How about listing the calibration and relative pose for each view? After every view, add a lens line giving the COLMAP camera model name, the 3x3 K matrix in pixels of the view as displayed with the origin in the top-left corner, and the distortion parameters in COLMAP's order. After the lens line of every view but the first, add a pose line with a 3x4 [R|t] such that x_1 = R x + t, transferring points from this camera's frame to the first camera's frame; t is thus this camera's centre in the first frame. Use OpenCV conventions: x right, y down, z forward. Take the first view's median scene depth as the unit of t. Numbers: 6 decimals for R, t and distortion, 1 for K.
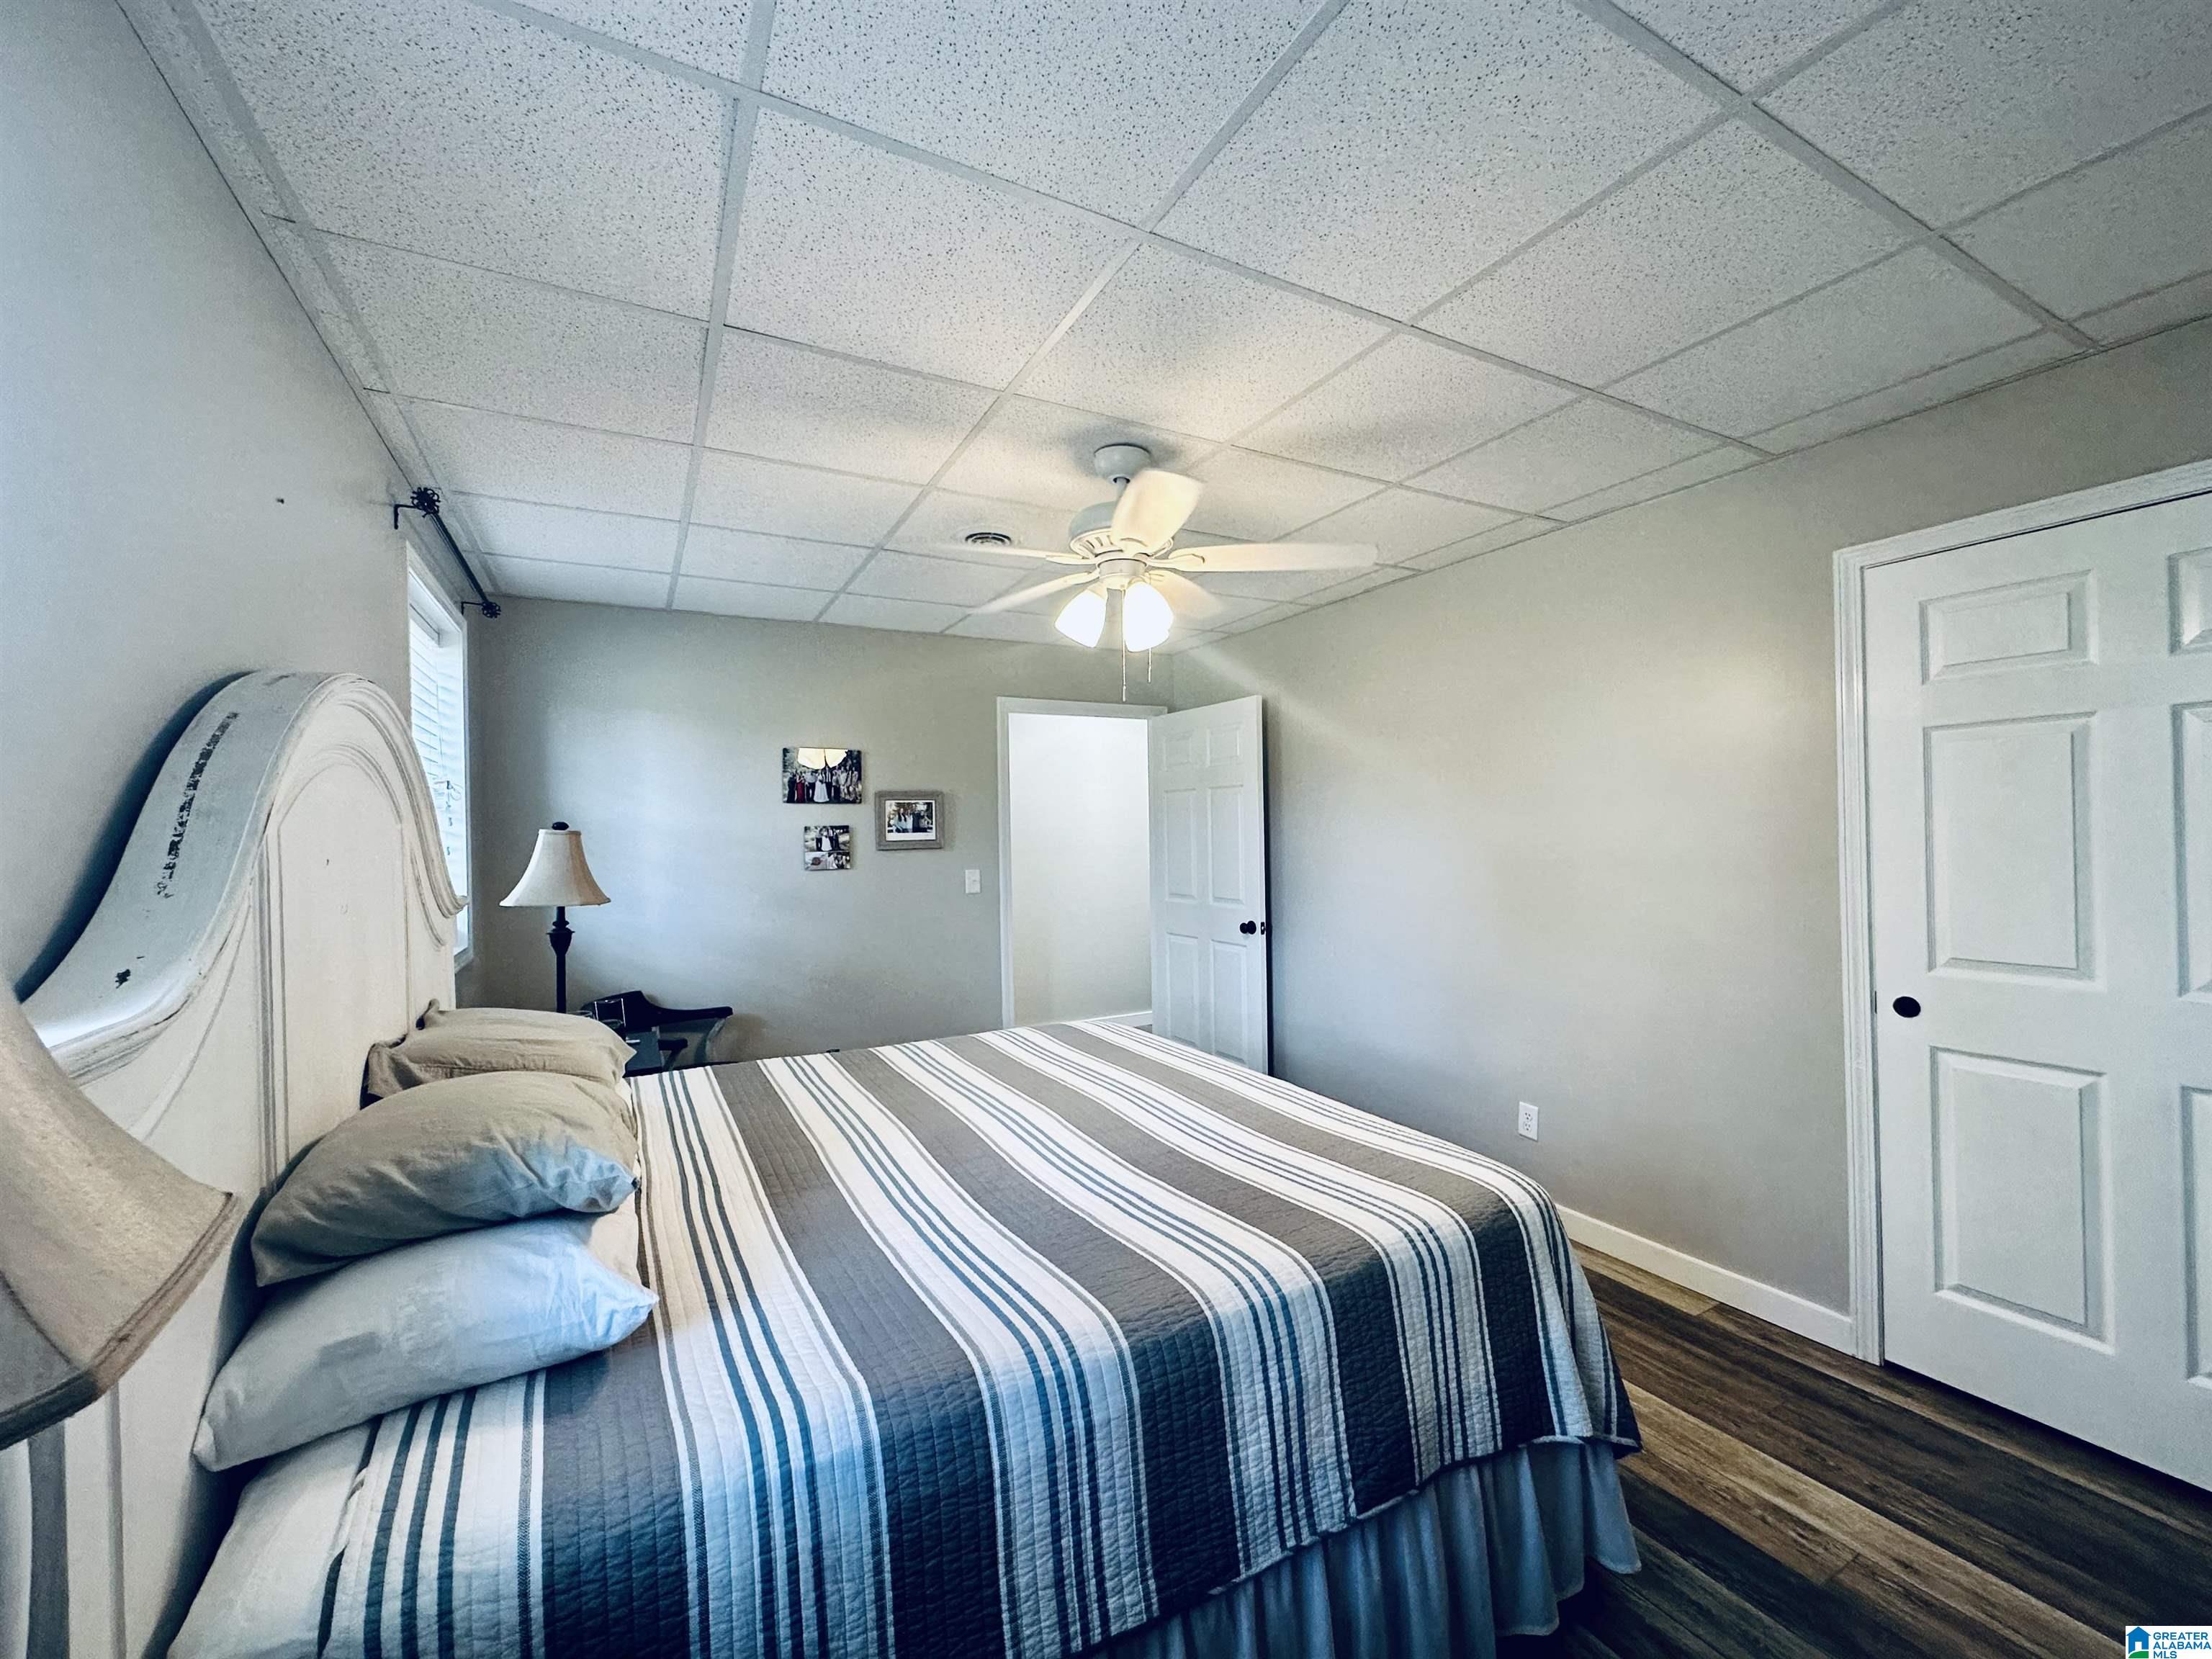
lens RADIAL K [[881.7, 0, 1106.0], [0, 881.7, 829.5], [0, 0, 1]] dist [0.001194, -0.000084]
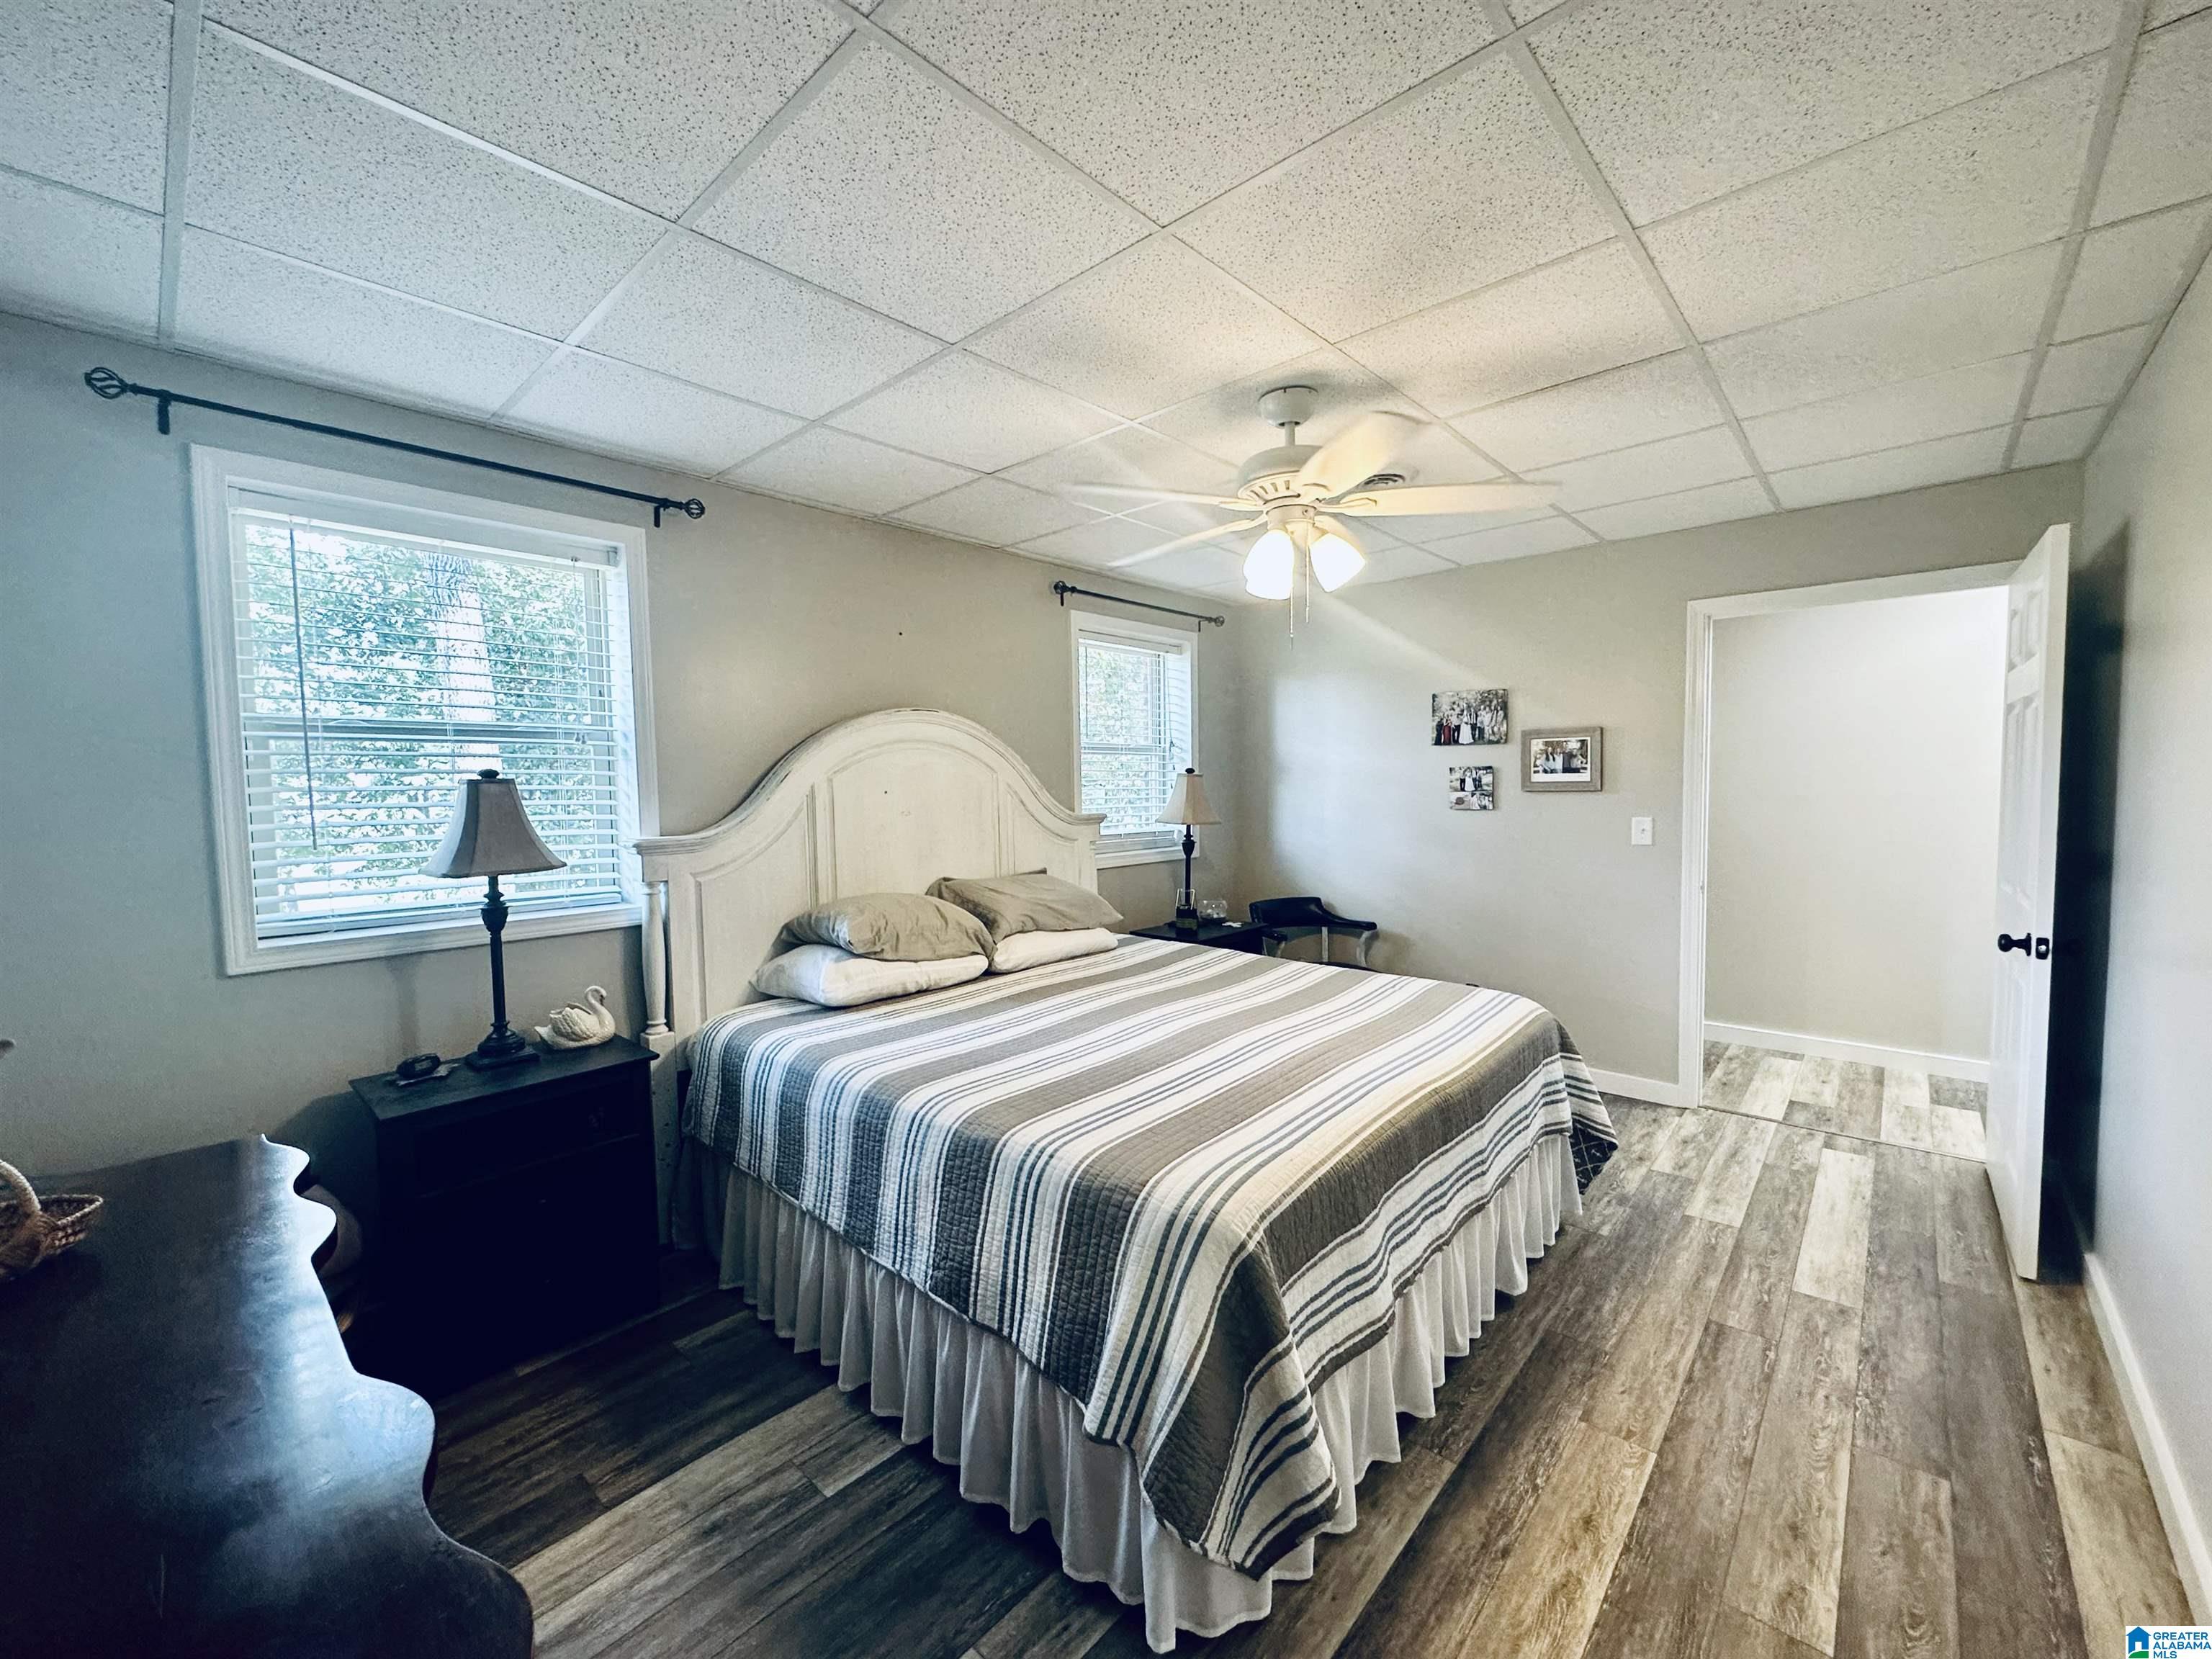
lens RADIAL K [[881.7, 0, 1106.0], [0, 881.7, 829.5], [0, 0, 1]] dist [0.001194, -0.000084]
pose [[0.321233, 0.064442, -0.944805, 0.524337], [0.008221, 0.997455, 0.070828, -0.007549], [0.946964, -0.030520, 0.319886, 0.268991]]
